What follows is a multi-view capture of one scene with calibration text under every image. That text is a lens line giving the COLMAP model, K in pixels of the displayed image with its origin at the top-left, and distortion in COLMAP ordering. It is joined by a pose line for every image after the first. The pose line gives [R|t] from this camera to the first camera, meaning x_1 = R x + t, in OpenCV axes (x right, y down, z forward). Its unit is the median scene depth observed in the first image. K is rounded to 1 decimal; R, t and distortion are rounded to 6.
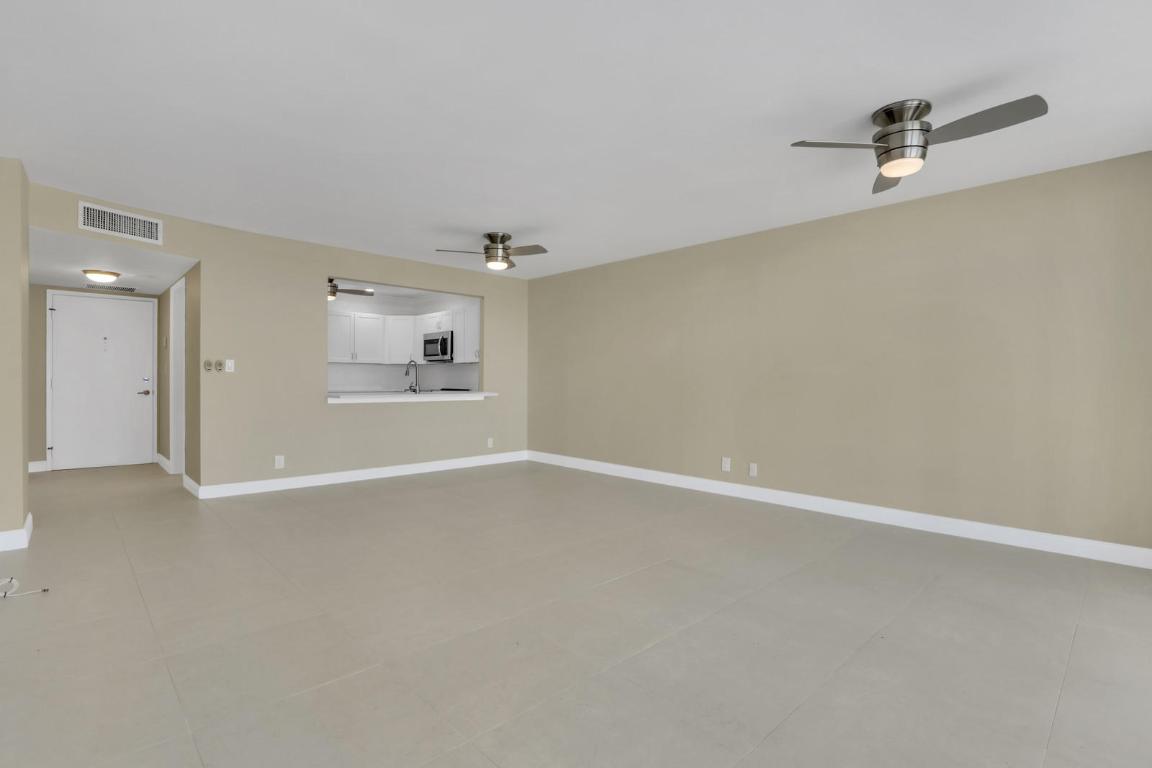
lens RADIAL K [[542.4, 0, 576.0], [0, 542.4, 384.0], [0, 0, 1]] dist [-0.017989, 0.000832]
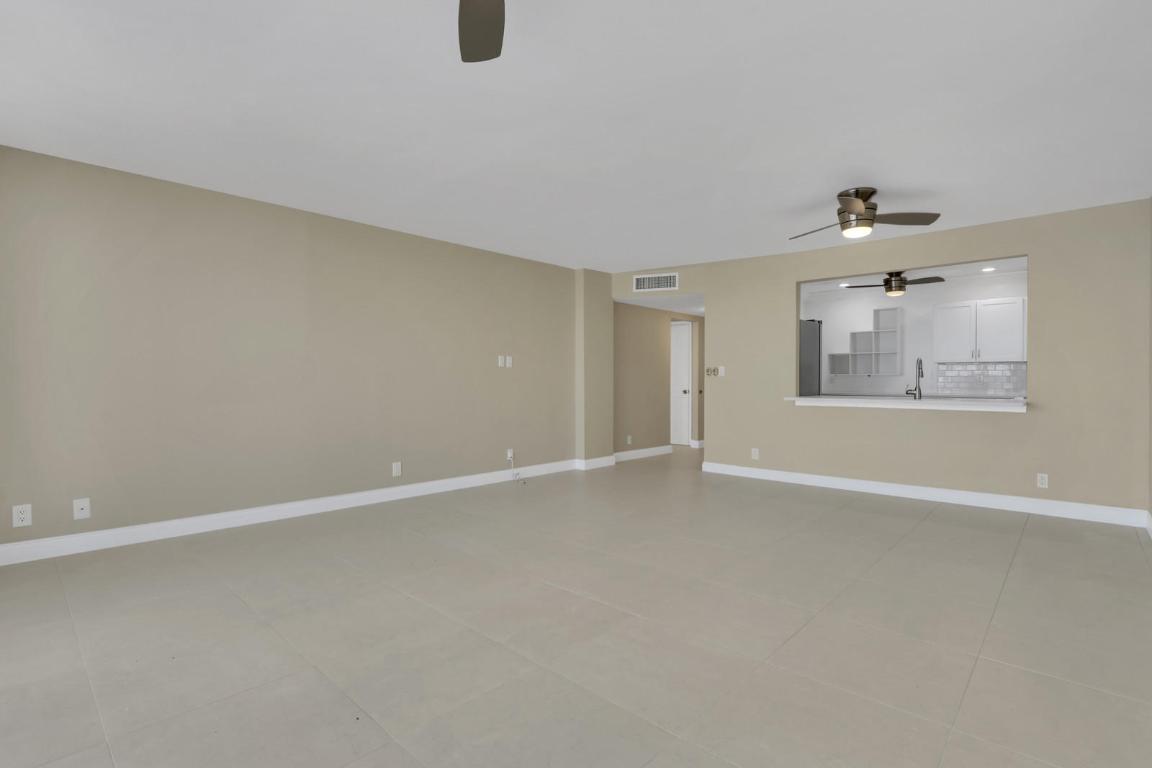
lens RADIAL K [[542.4, 0, 576.0], [0, 542.4, 384.0], [0, 0, 1]] dist [-0.017989, 0.000832]
pose [[0.062980, -0.001005, -0.998014, 0.476084], [-0.009449, 0.999954, -0.001603, 0.001184], [0.997970, 0.009531, 0.062968, 0.449057]]
